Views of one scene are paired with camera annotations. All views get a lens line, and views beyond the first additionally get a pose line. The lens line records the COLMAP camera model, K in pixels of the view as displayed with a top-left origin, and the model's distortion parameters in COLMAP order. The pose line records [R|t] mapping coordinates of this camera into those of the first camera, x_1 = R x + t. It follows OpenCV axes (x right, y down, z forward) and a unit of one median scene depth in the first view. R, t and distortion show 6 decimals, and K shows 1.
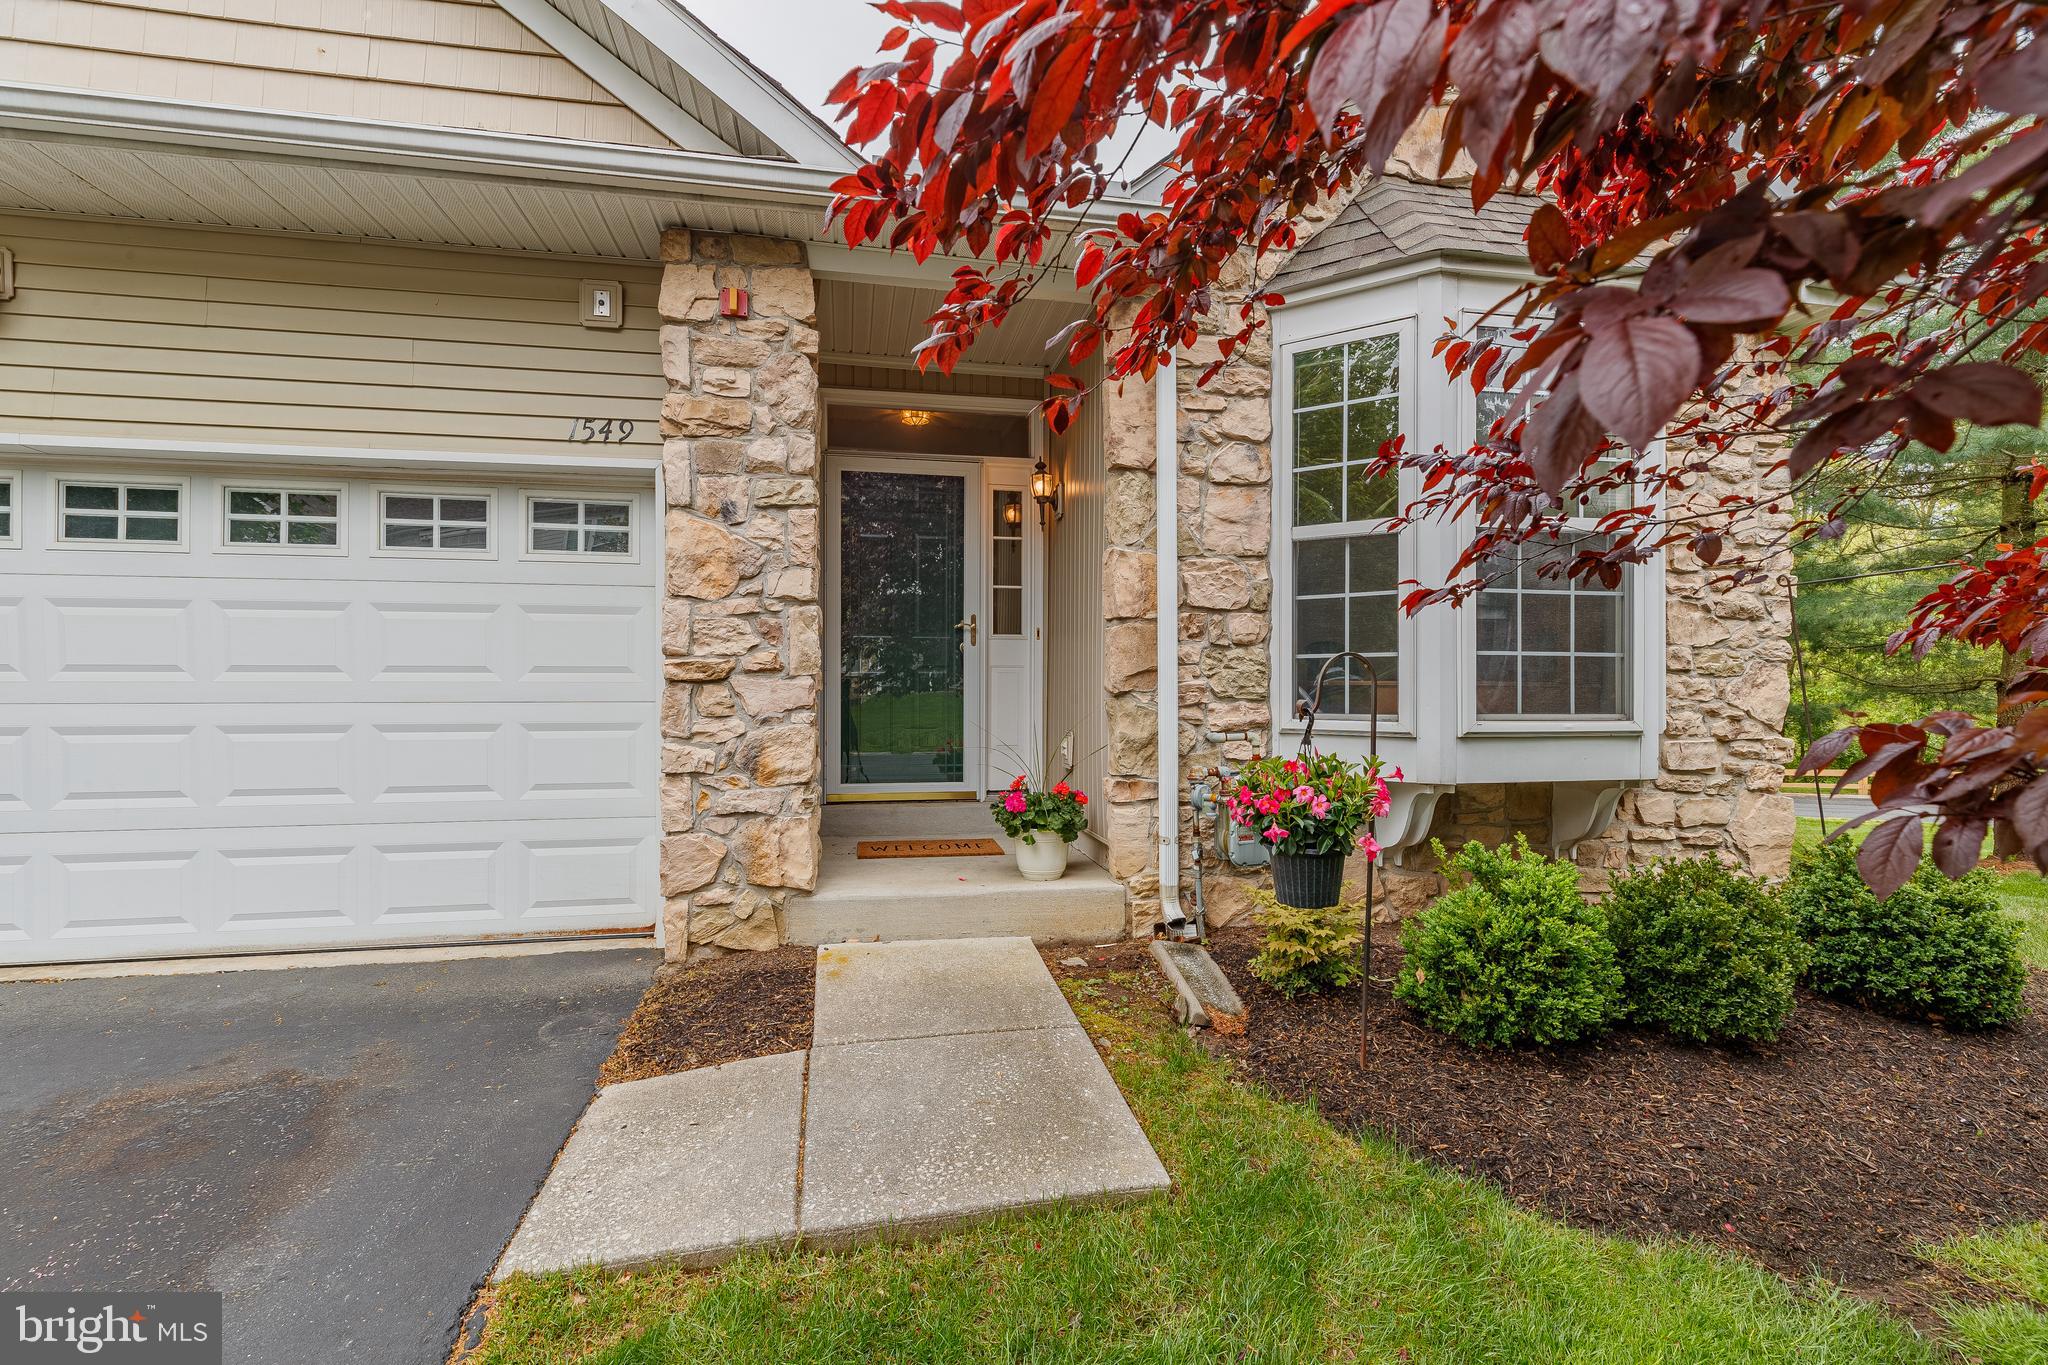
lens RADIAL K [[938.6, 0, 1039.1], [0, 938.6, 681.8], [0, 0, 1]] dist [0.003250, -0.000419]
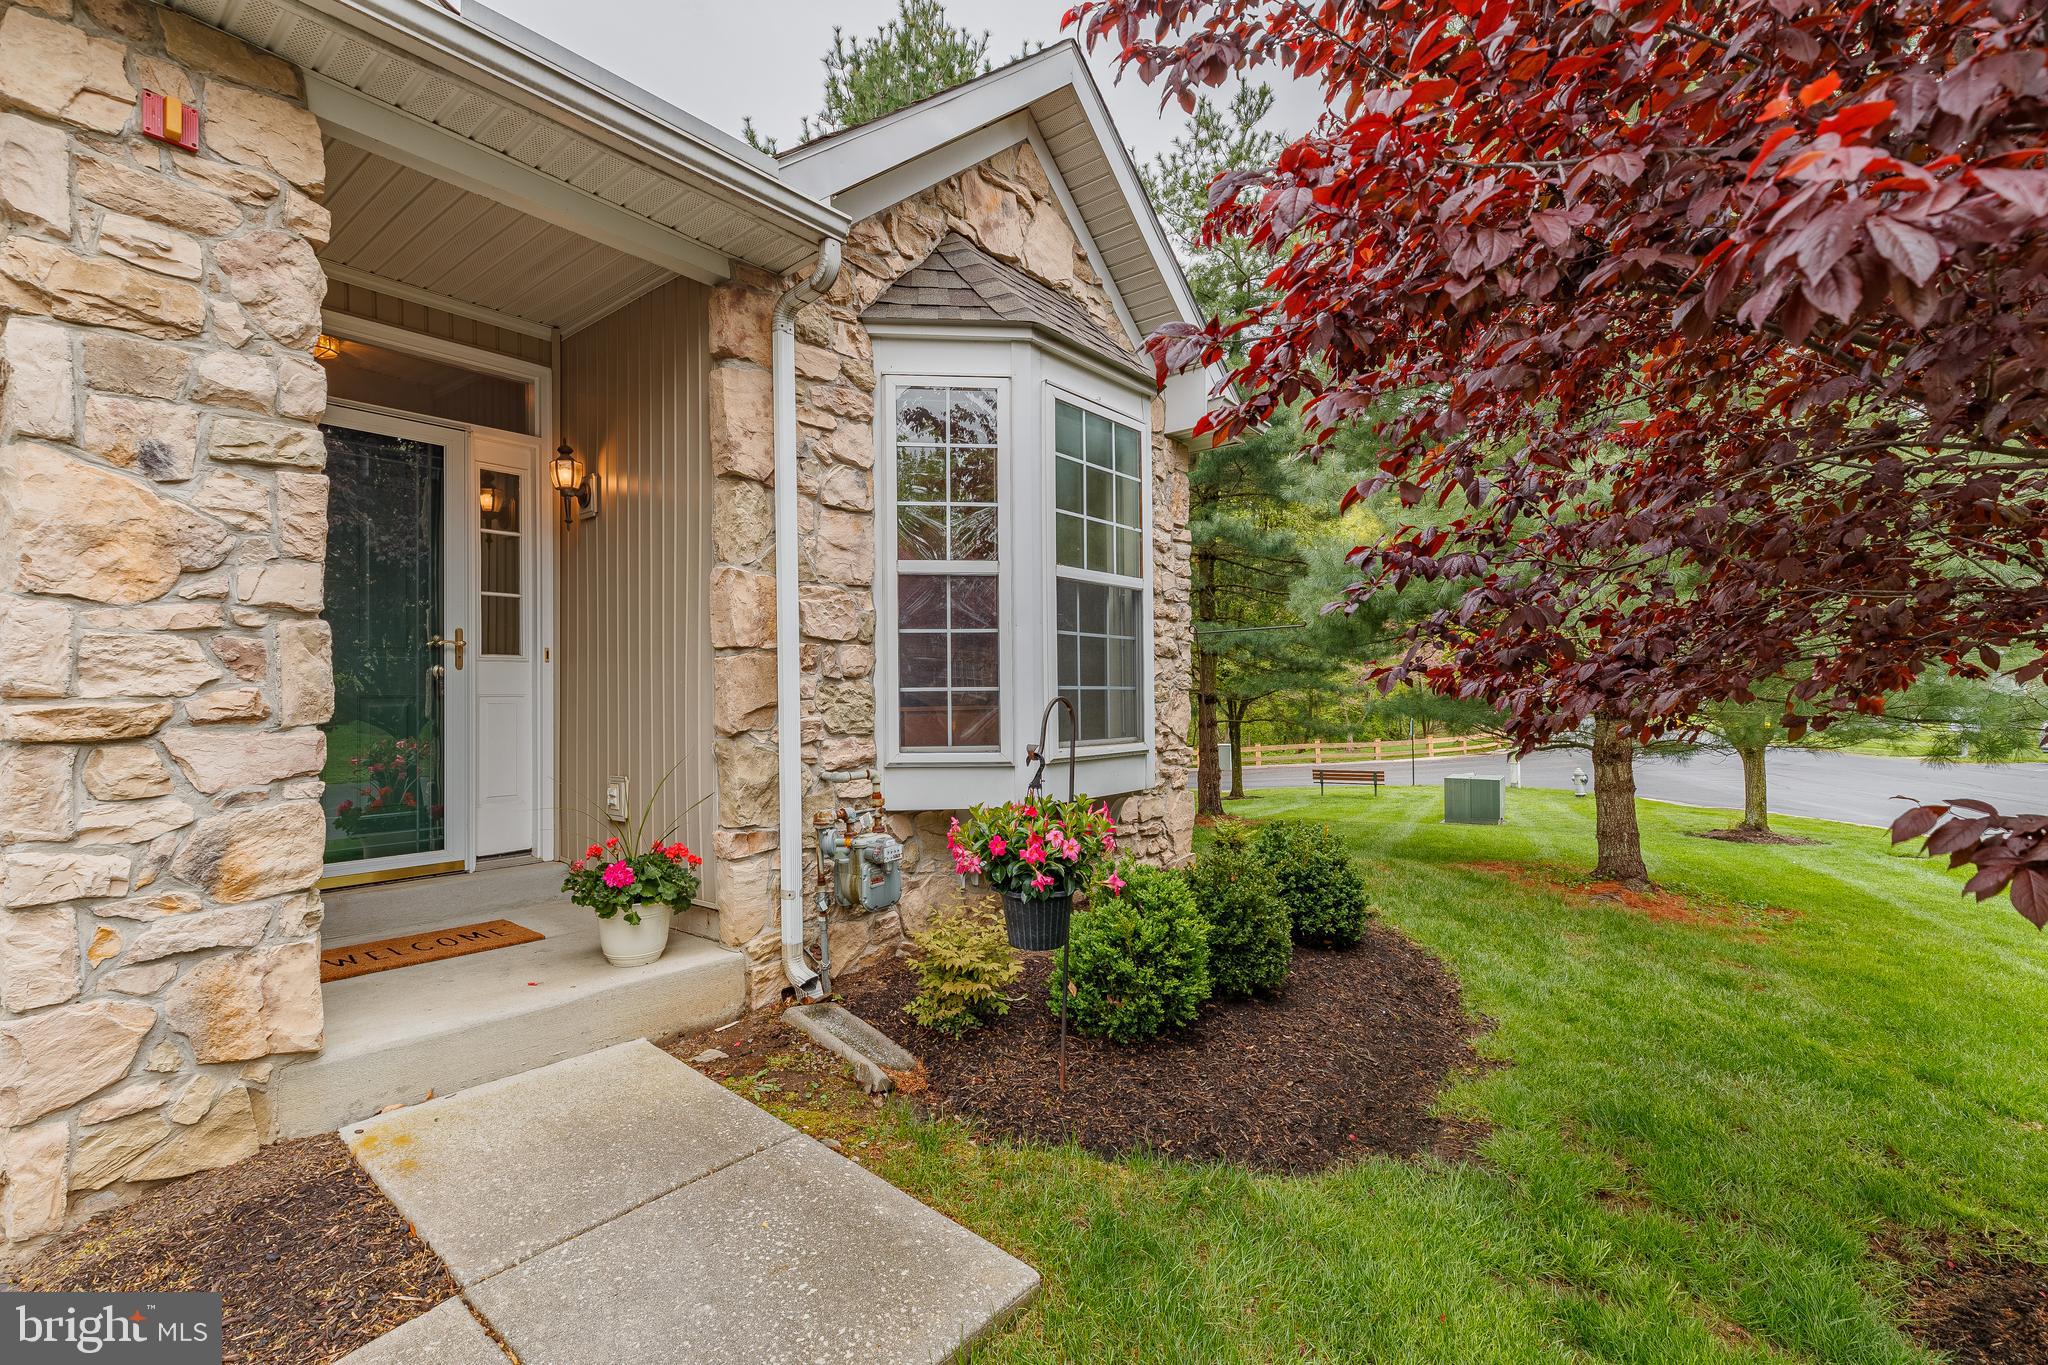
lens RADIAL K [[924.3, 0, 1024.0], [0, 924.3, 682.5], [0, 0, 1]] dist [0.002453, -0.000329]
pose [[0.768522, 0.001755, 0.639821, -0.279566], [0.001341, 0.999990, -0.004354, -0.033464], [-0.639822, 0.004204, 0.768511, 0.178528]]
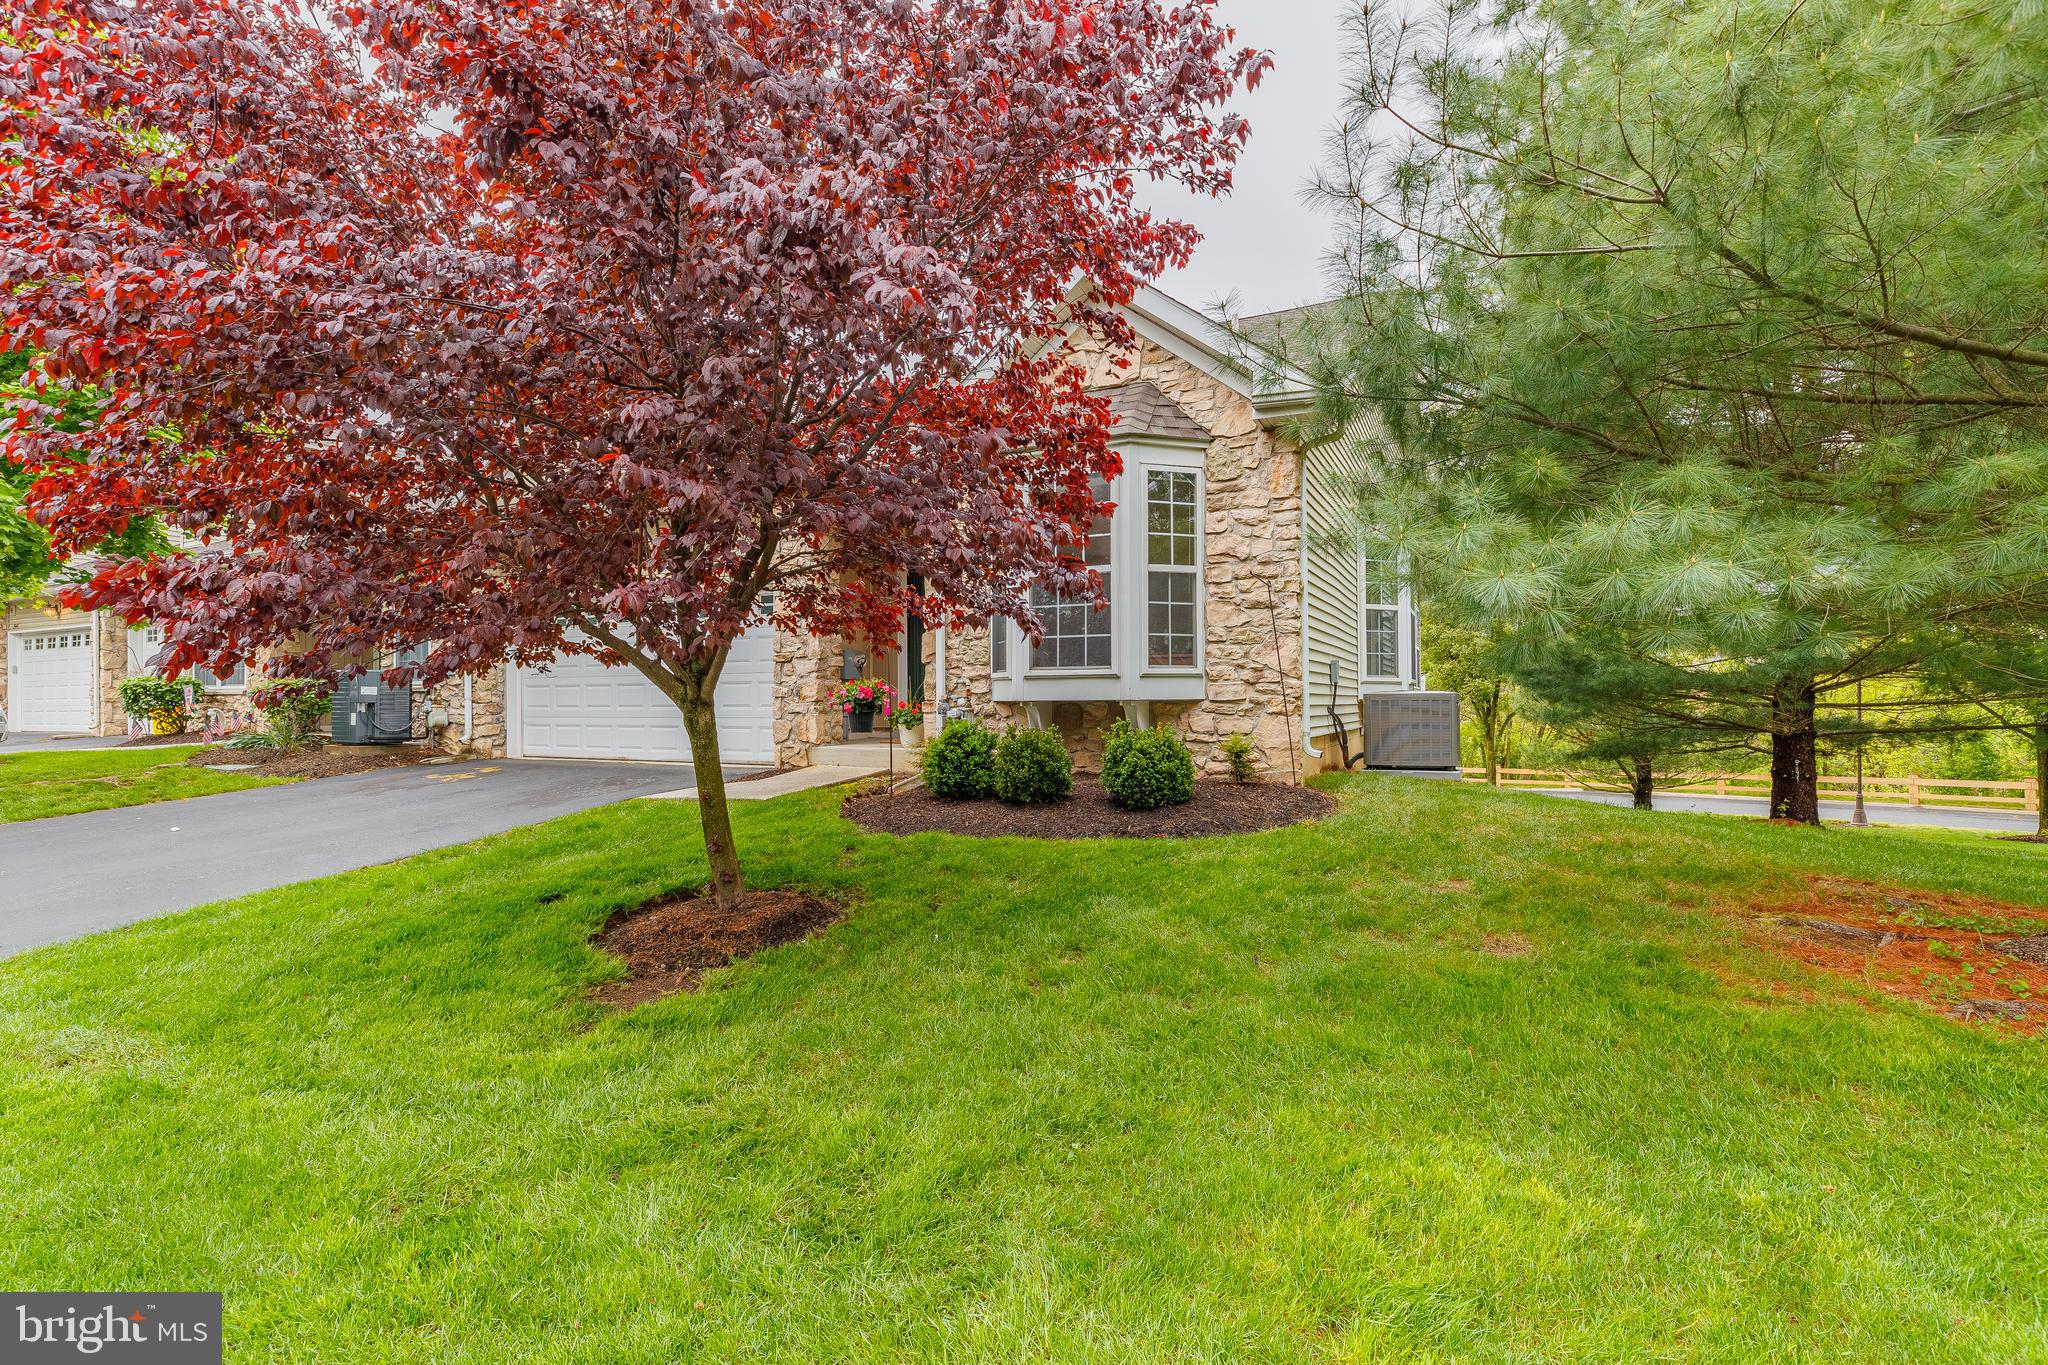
lens RADIAL K [[938.6, 0, 1039.1], [0, 938.6, 681.8], [0, 0, 1]] dist [0.003250, -0.000419]
pose [[0.800340, -0.018416, -0.599264, 1.745753], [0.010256, 0.999802, -0.017027, 0.104515], [0.599459, 0.007481, 0.800370, -0.657981]]
